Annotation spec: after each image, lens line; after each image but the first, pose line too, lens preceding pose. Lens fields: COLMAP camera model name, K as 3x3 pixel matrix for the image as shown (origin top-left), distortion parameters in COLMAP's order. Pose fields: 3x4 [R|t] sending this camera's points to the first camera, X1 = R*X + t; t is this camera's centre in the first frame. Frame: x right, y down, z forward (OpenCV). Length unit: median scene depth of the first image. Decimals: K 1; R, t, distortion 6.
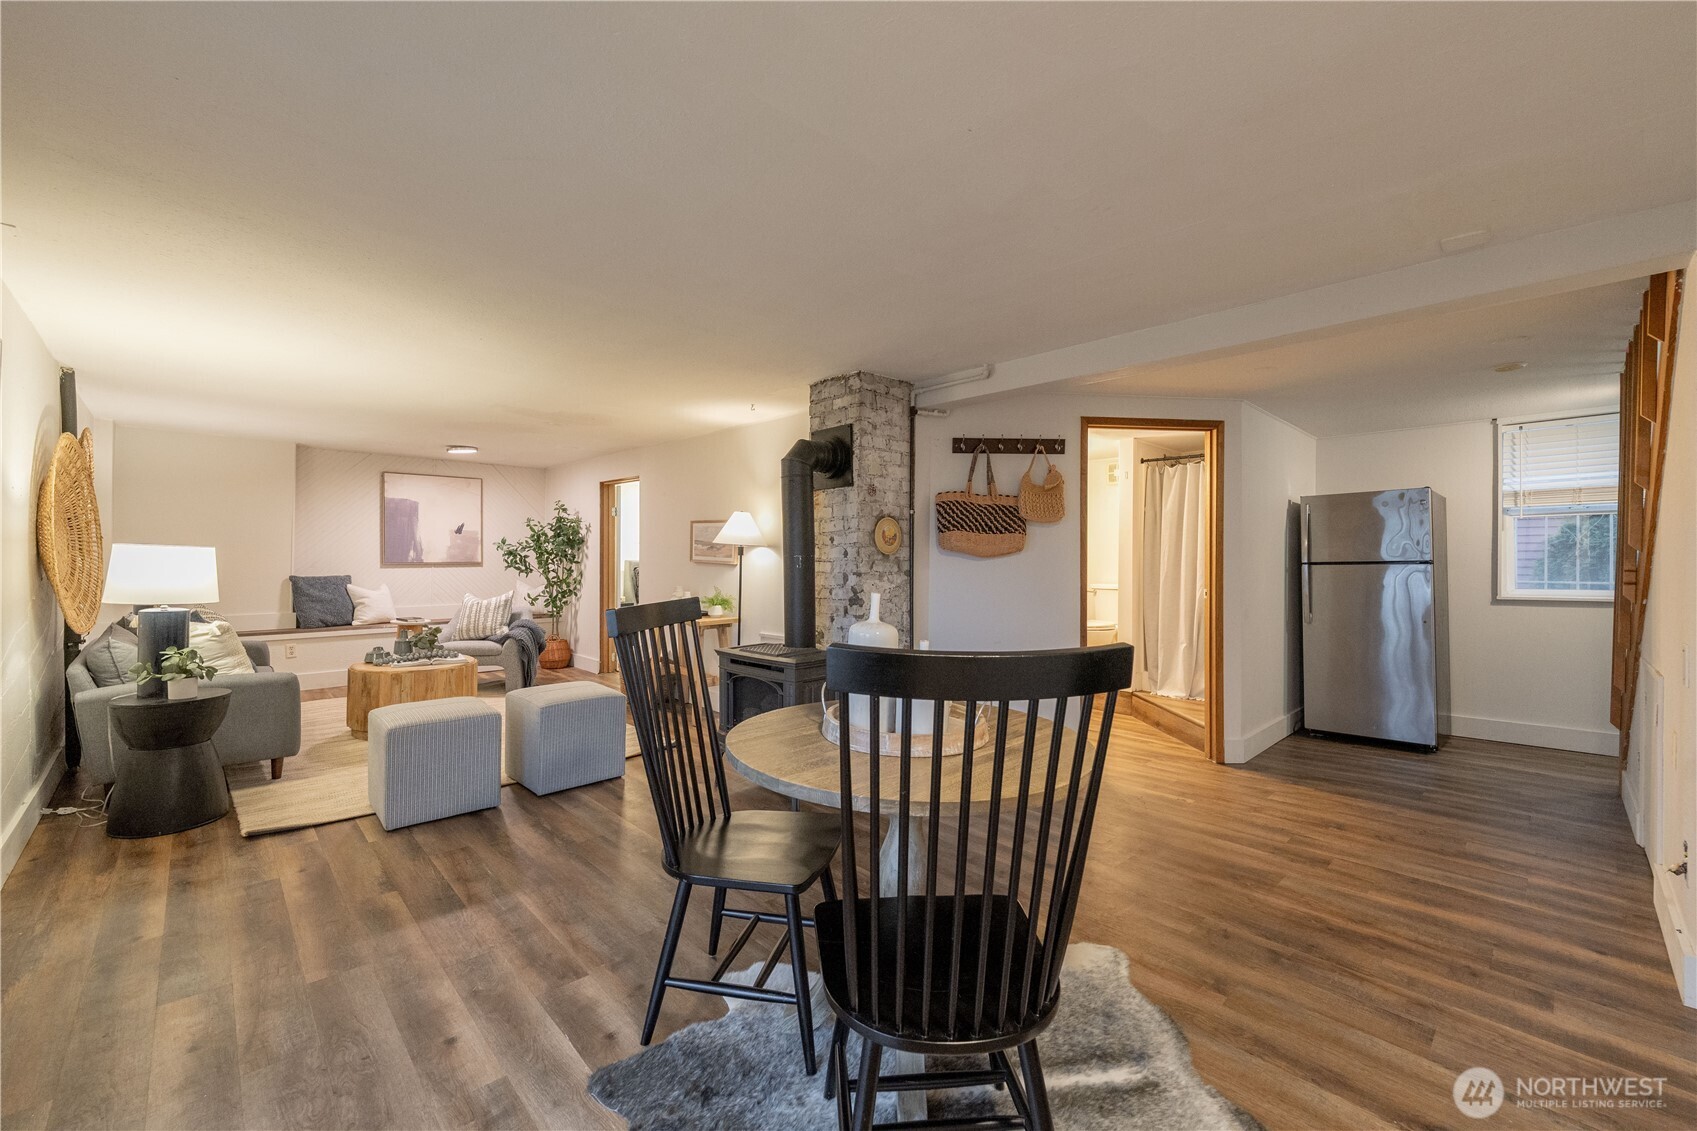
lens RADIAL K [[682.9, 0, 855.0], [0, 682.9, 569.3], [0, 0, 1]] dist [-0.001453, -0.001607]
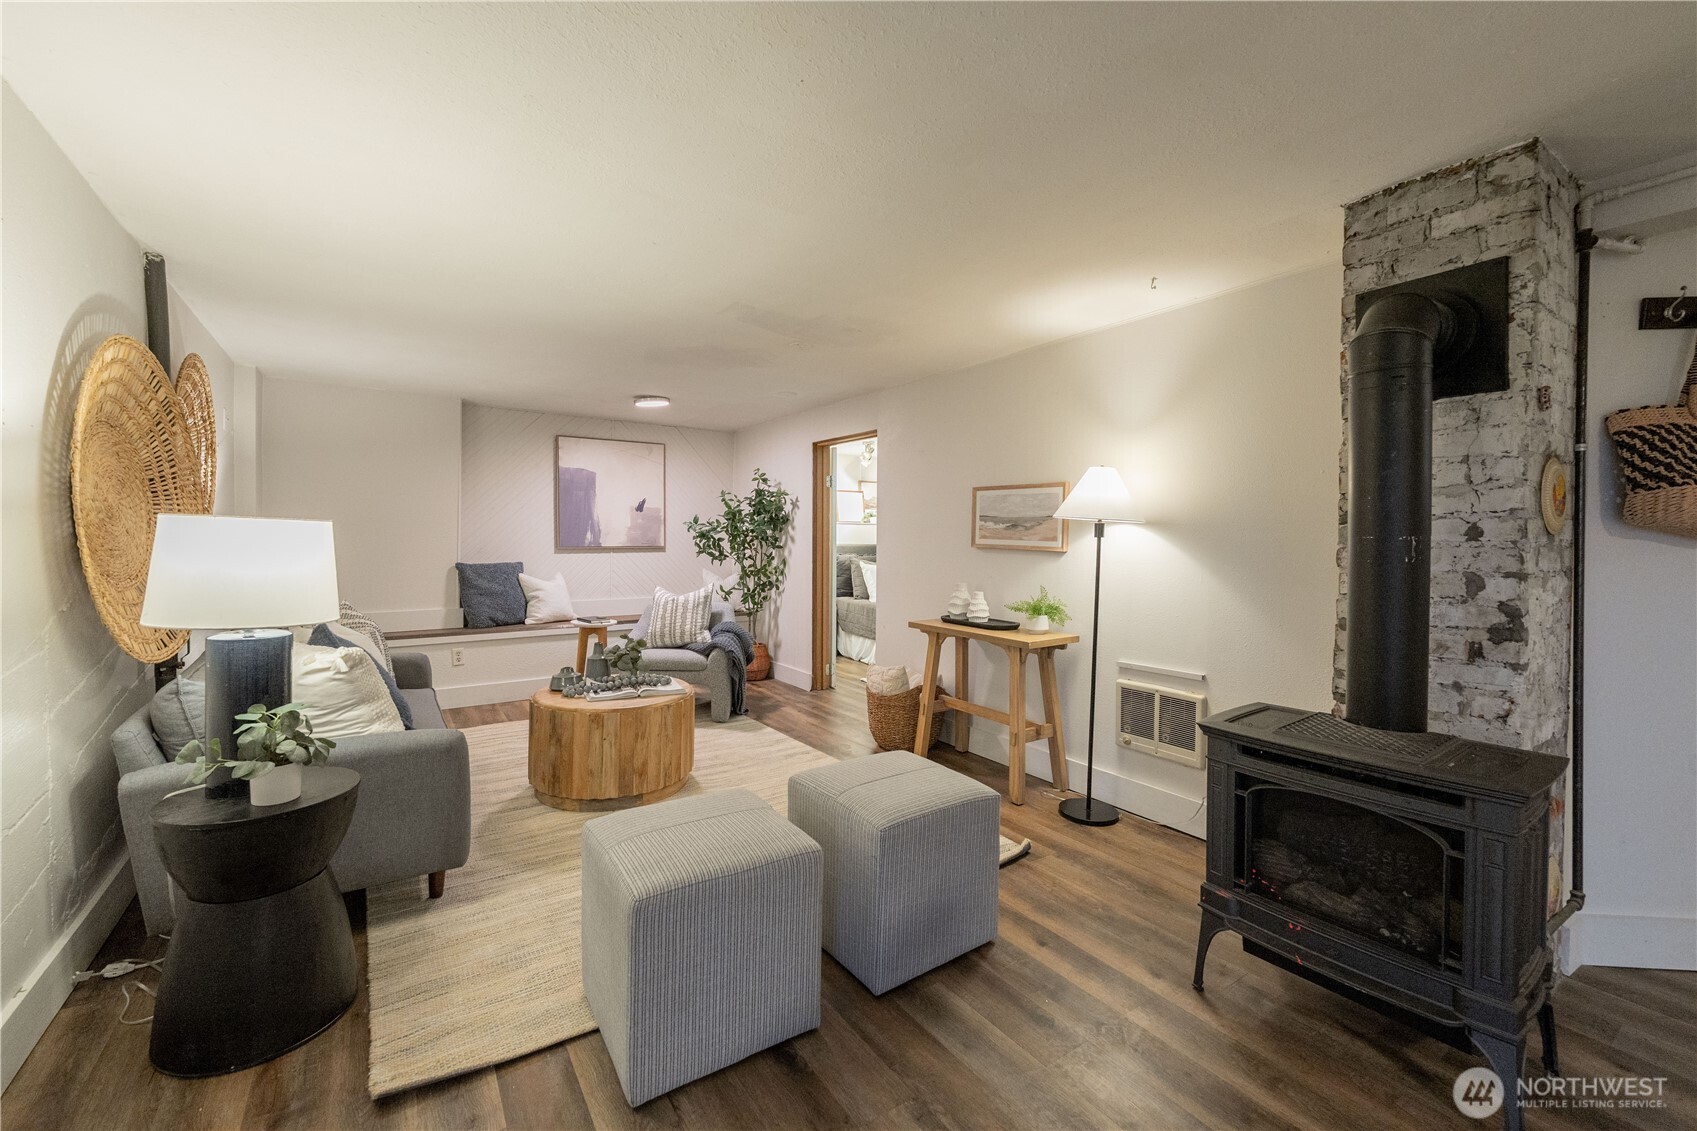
lens RADIAL K [[682.9, 0, 843.2], [0, 682.9, 565.6], [0, 0, 1]] dist [-0.001453, -0.001607]
pose [[0.983910, 0.007195, -0.178519, -0.325041], [-0.003932, 0.999819, 0.018622, -0.006118], [0.178621, -0.017620, 0.983760, 0.398426]]
